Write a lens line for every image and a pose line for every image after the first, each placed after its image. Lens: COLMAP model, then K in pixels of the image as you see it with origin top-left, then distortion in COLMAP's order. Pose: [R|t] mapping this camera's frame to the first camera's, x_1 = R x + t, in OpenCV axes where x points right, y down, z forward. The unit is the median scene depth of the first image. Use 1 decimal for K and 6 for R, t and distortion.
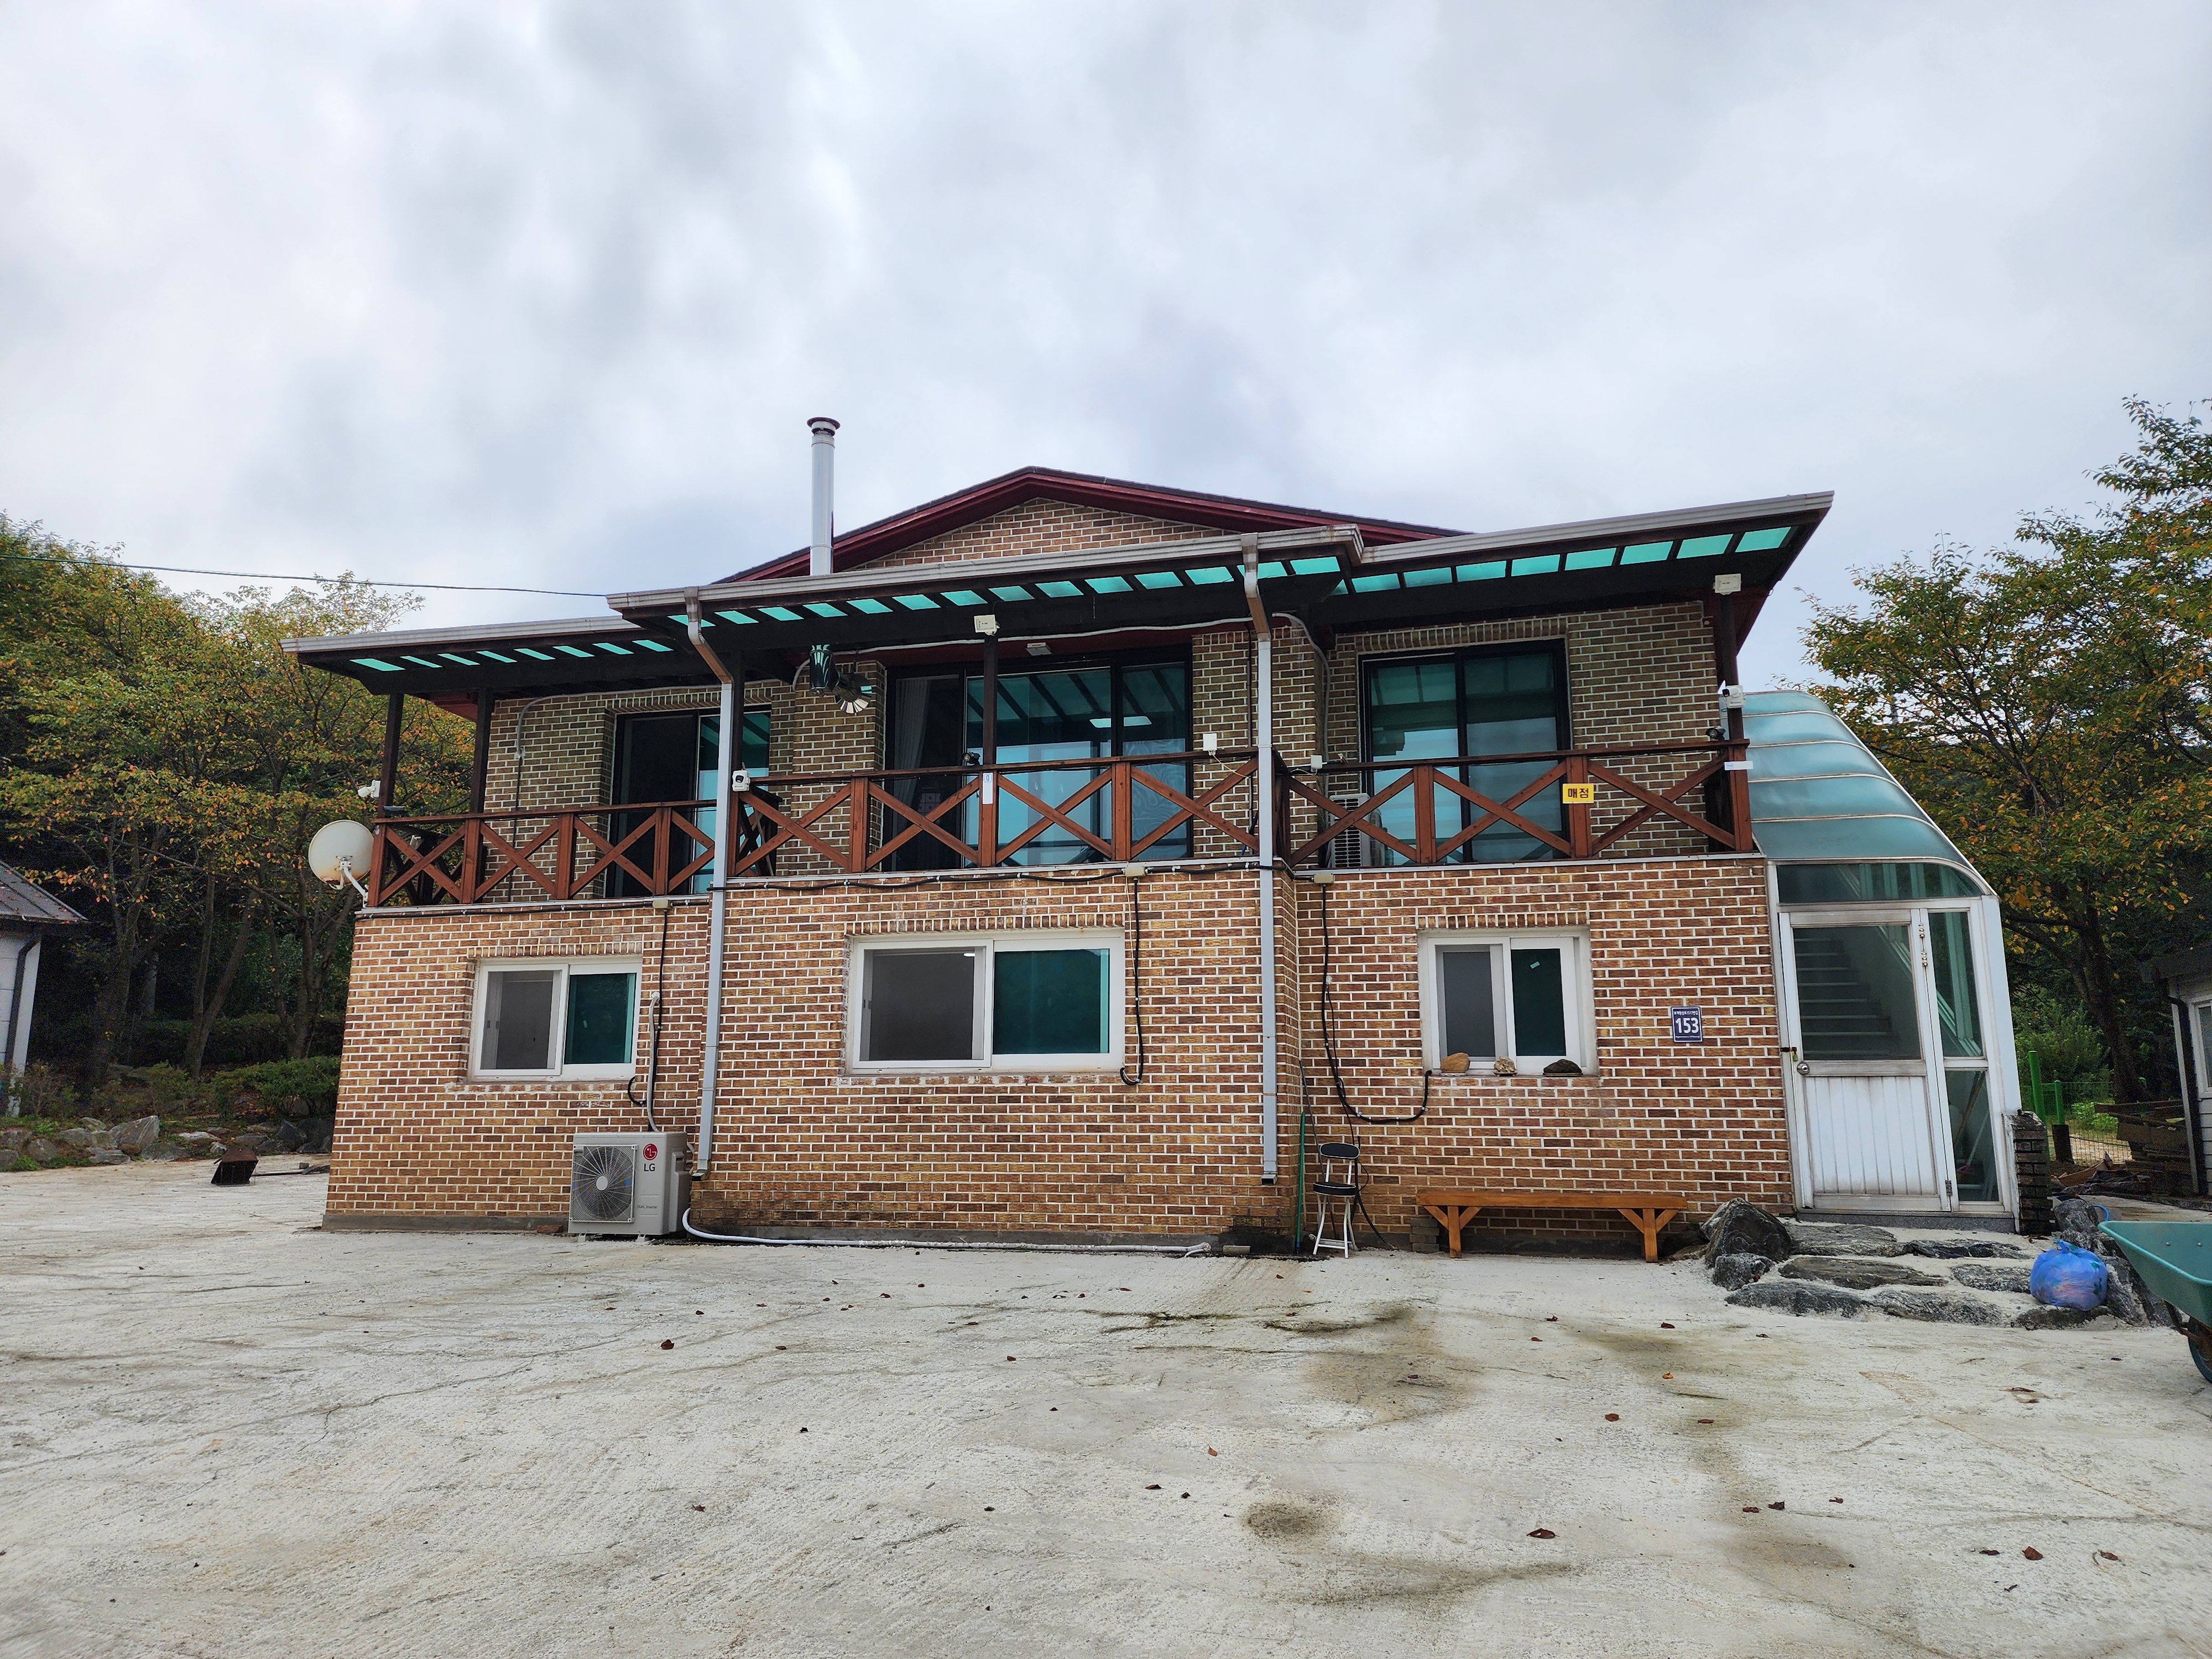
lens RADIAL K [[1510.5, 0, 1088.6], [0, 1510.5, 829.8], [0, 0, 1]] dist [0.084941, -0.074196]
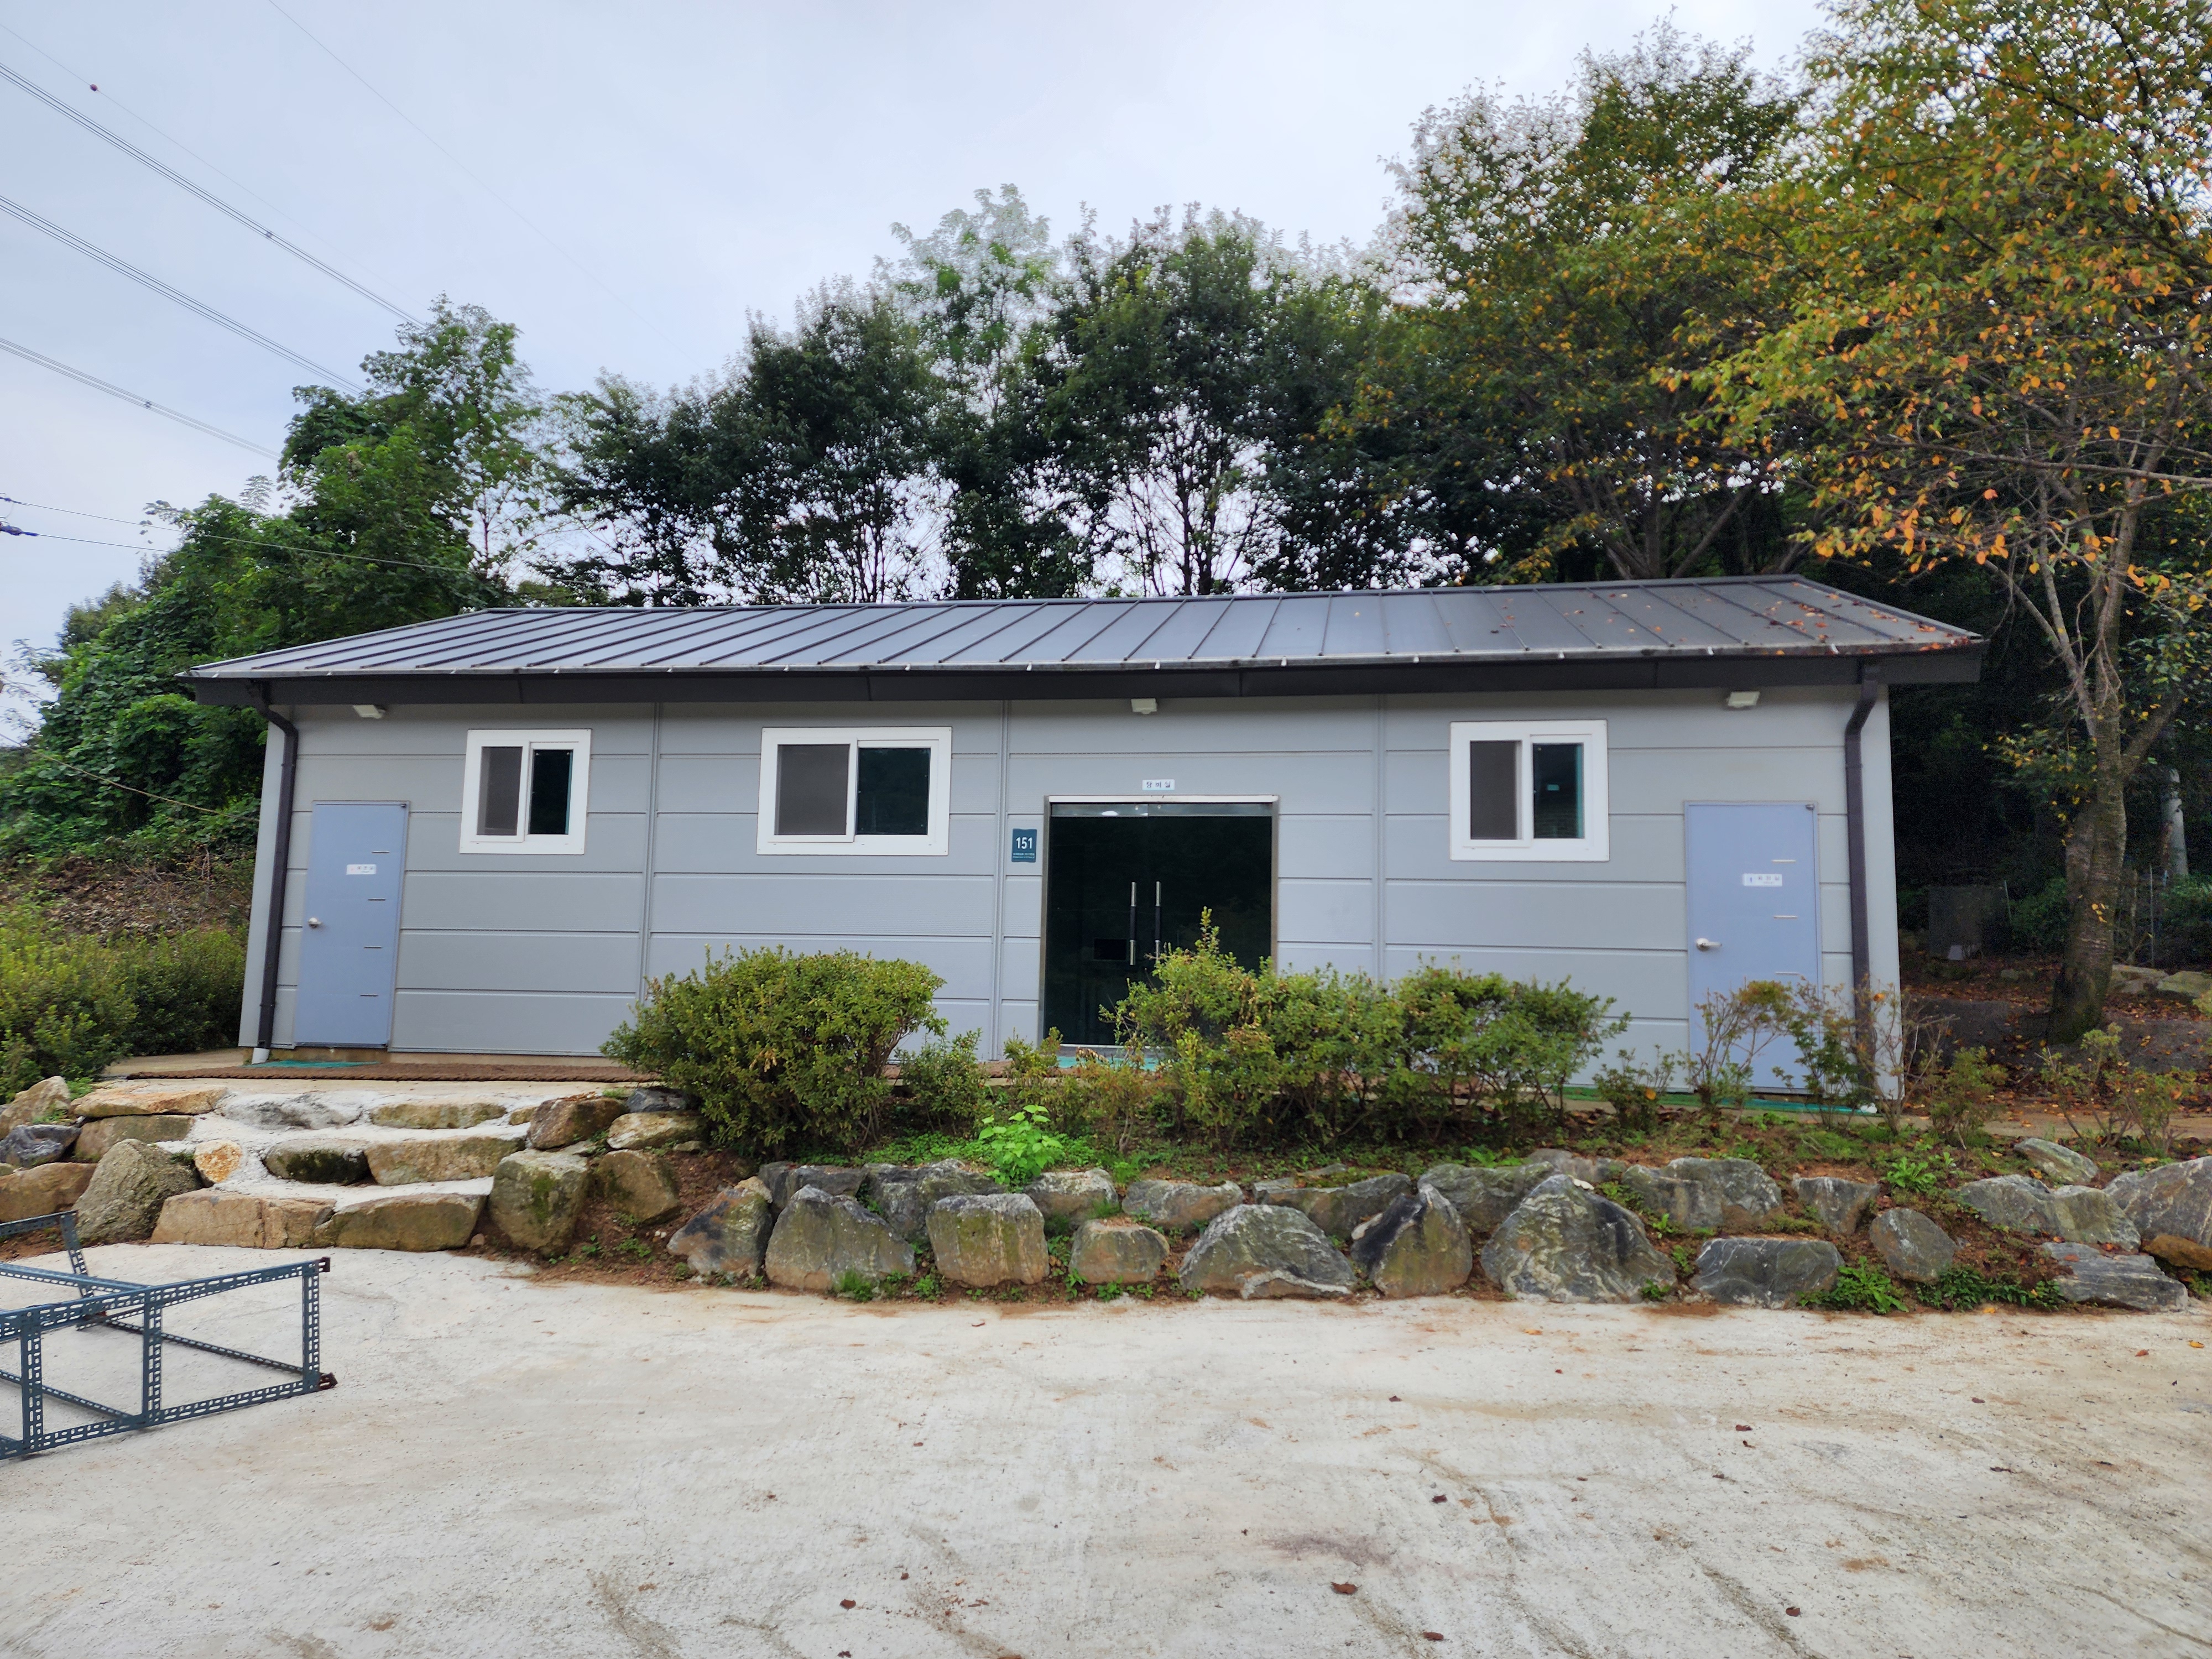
lens RADIAL K [[1510.5, 0, 1088.6], [0, 1510.5, 829.8], [0, 0, 1]] dist [0.084941, -0.074196]
pose [[0.397735, -0.087705, -0.913299, -0.681629], [0.154006, 0.987679, -0.027780, 0.157291], [0.904483, -0.129604, 0.406342, 1.123241]]
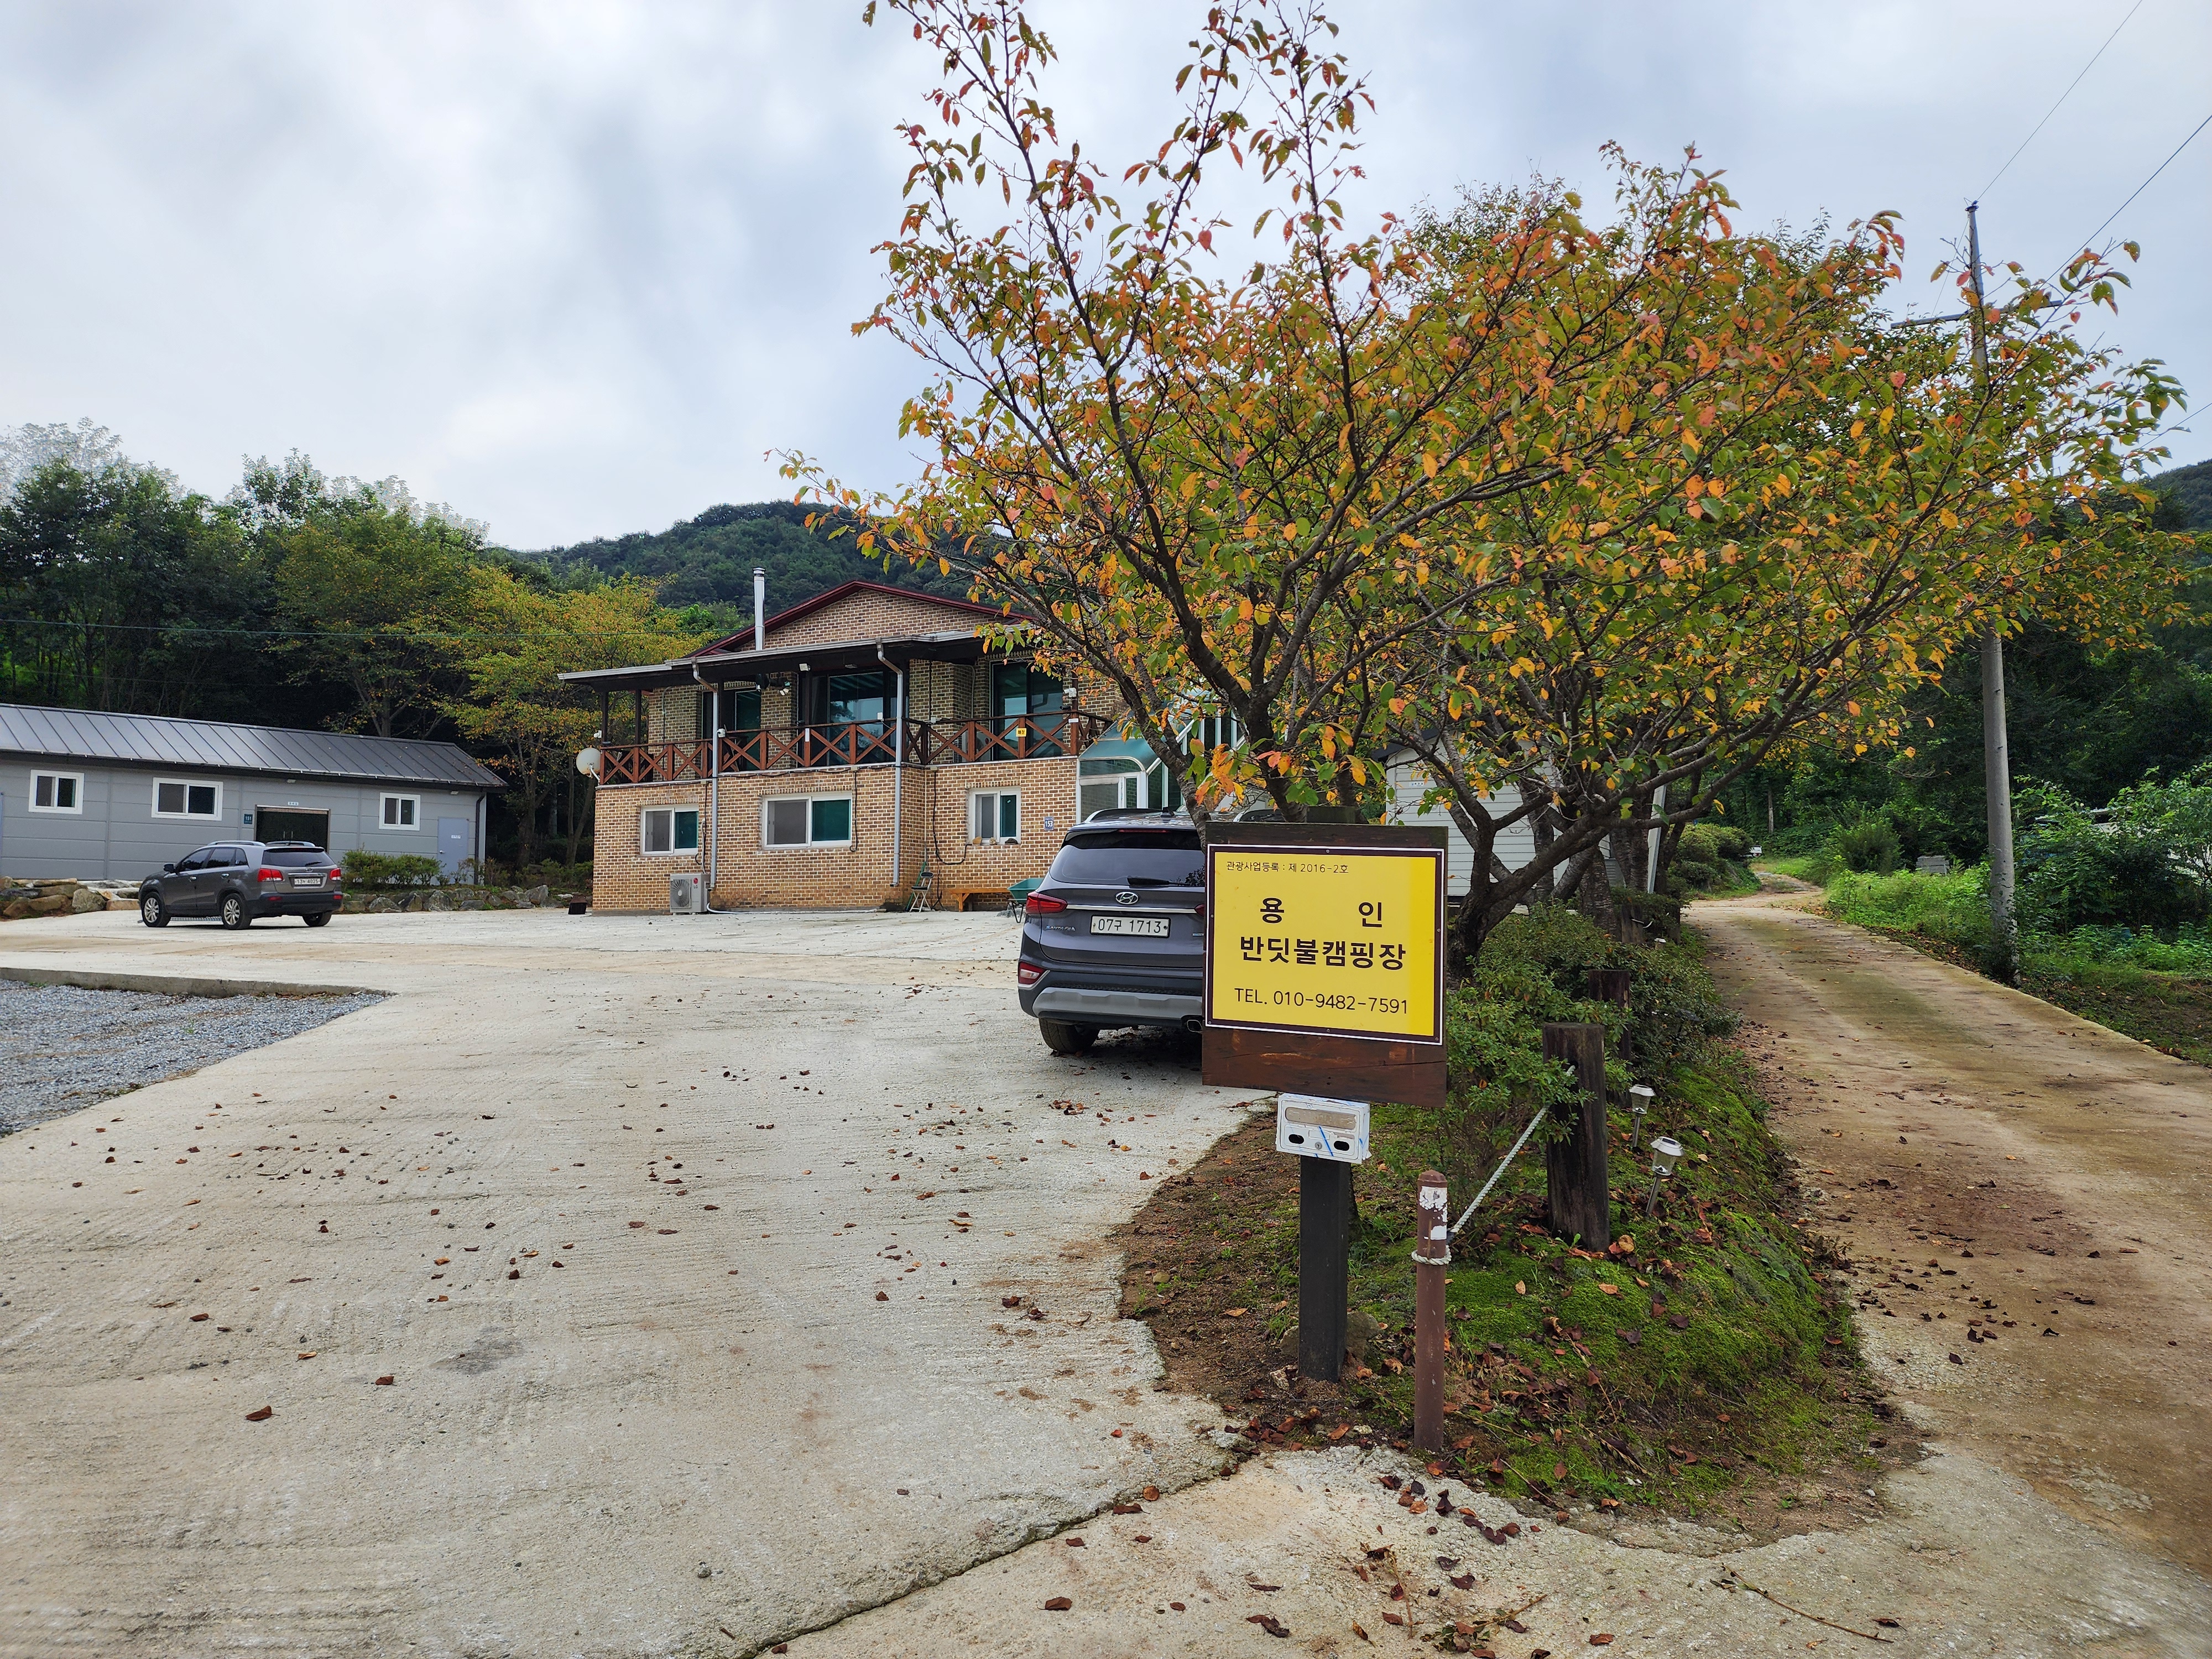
lens RADIAL K [[1510.5, 0, 1088.6], [0, 1510.5, 829.8], [0, 0, 1]] dist [0.084941, -0.074196]
pose [[0.973753, -0.016680, -0.226995, 0.826021], [0.043119, 0.992770, 0.112017, -0.115156], [0.223485, -0.118865, 0.967432, -1.155021]]
